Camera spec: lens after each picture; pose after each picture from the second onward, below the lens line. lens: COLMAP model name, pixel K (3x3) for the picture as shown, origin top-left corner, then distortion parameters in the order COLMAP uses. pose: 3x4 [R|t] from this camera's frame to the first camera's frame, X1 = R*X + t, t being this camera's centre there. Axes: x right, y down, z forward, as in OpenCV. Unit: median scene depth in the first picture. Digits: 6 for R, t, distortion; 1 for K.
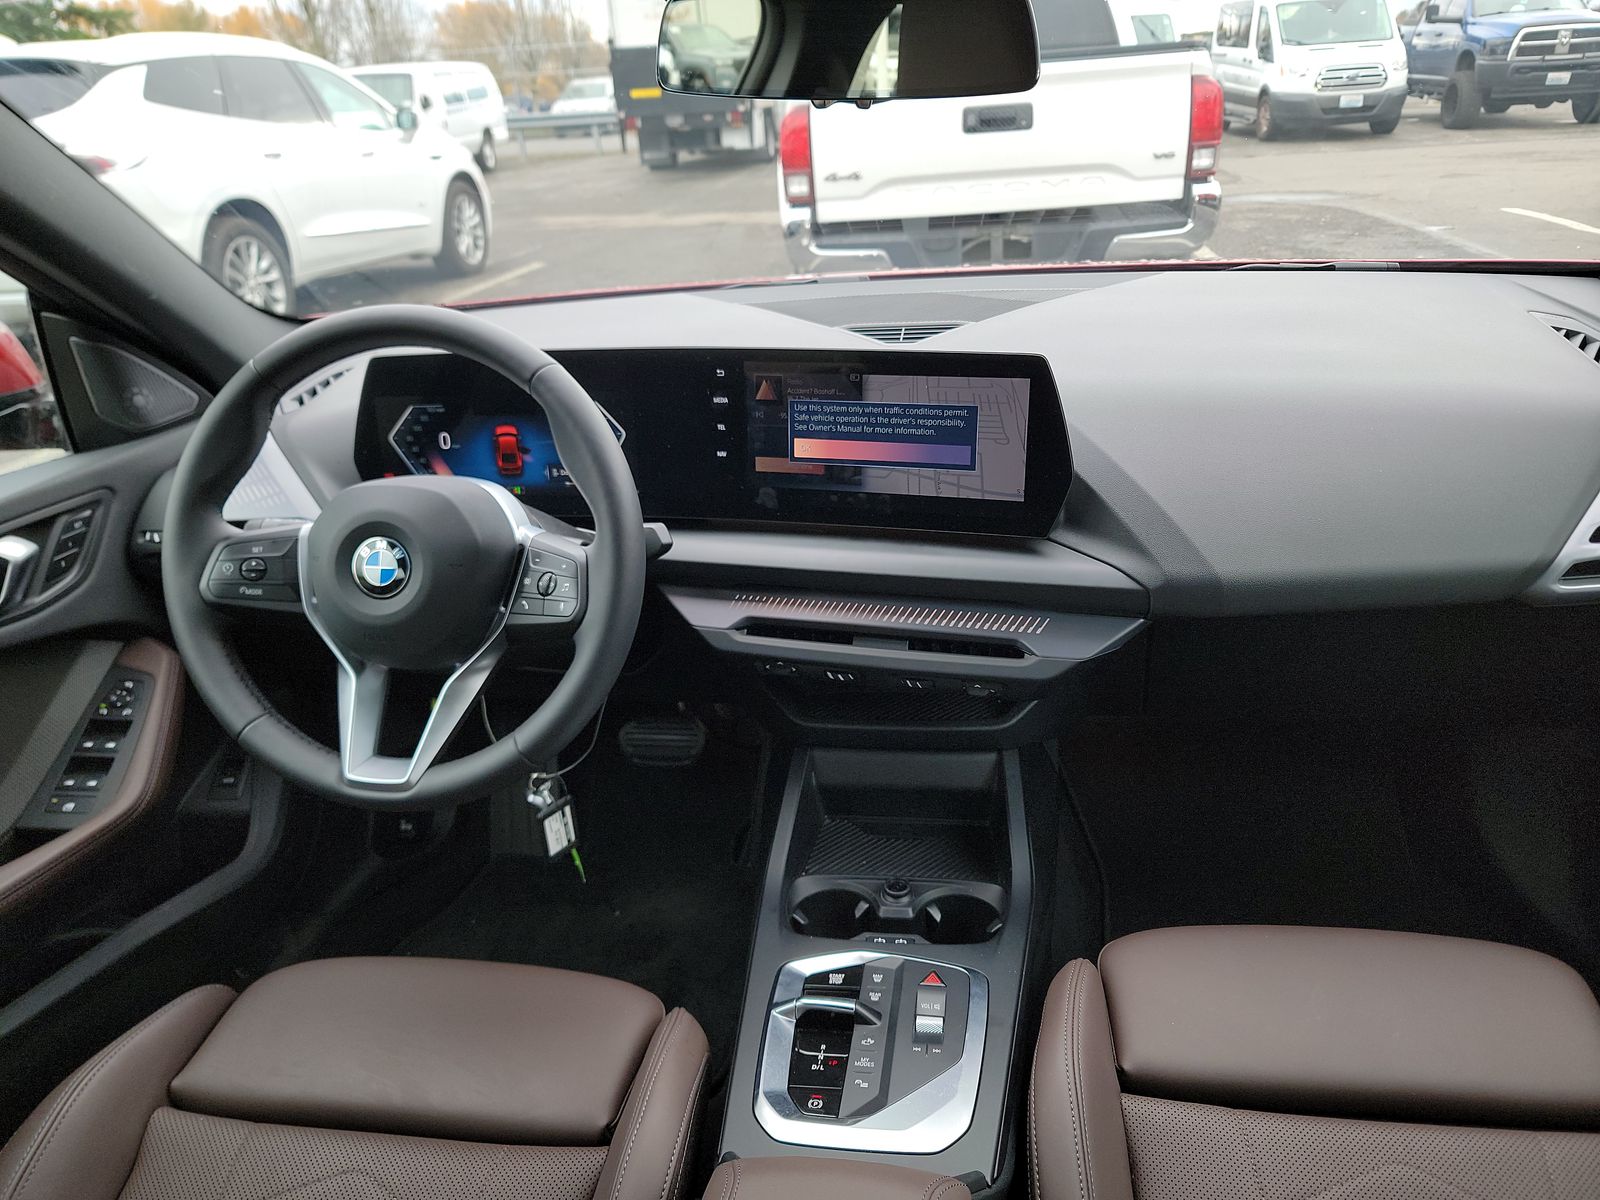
lens RADIAL K [[1307.7, 0, 800.0], [0, 1307.7, 600.0], [0, 0, 1]] dist [0.030615, -0.117018]
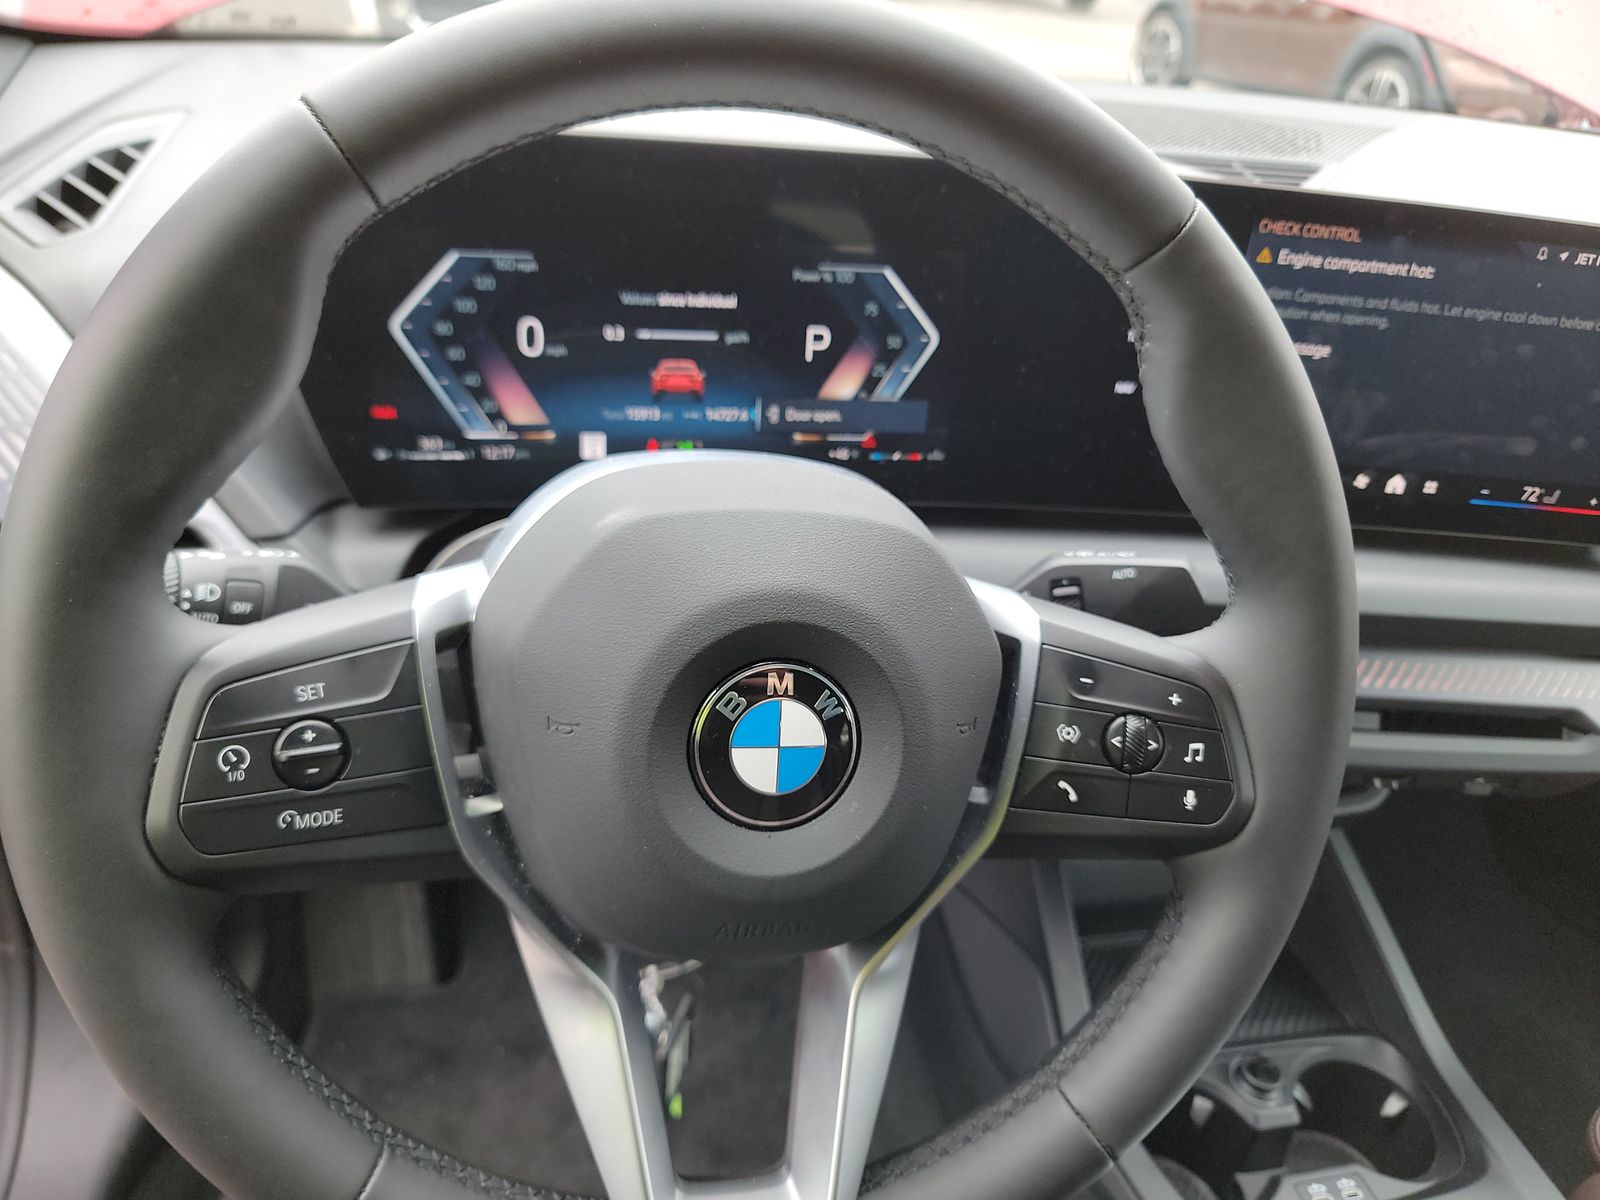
lens RADIAL K [[1307.7, 0, 800.0], [0, 1307.7, 600.0], [0, 0, 1]] dist [0.030615, -0.117018]
pose [[0.905125, -0.055276, 0.421536, -0.396962], [-0.000800, 0.991288, 0.131706, -0.096093], [-0.425144, -0.119548, 0.897196, 0.580285]]
